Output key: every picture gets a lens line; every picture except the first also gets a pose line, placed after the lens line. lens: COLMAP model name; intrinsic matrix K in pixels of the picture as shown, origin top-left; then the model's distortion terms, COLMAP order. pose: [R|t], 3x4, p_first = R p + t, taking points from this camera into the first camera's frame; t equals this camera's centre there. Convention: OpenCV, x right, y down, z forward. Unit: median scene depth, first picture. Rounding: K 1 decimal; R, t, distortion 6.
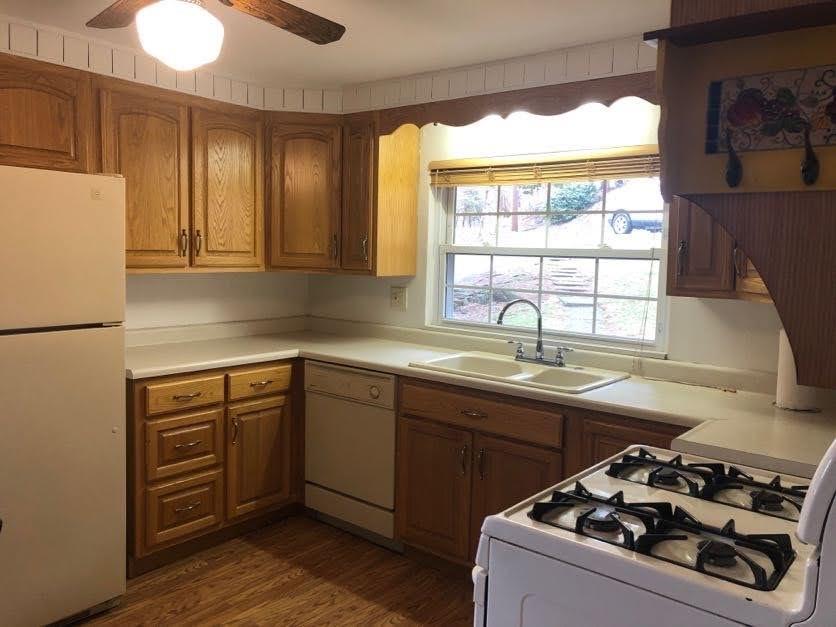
lens RADIAL K [[690.6, 0, 414.9], [0, 690.6, 309.1], [0, 0, 1]] dist [0.010680, 0.012369]
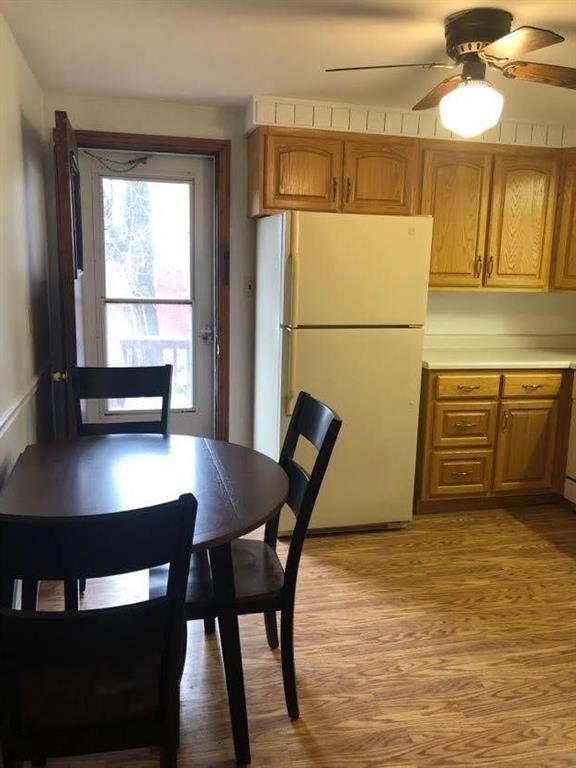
lens RADIAL K [[634.4, 0, 288.0], [0, 634.4, 384.0], [0, 0, 1]] dist [0.010680, 0.012369]
pose [[0.791371, 0.109961, -0.601365, 0.106182], [-0.058758, 0.992817, 0.104216, 0.014547], [0.608506, -0.047139, 0.792148, -0.128539]]
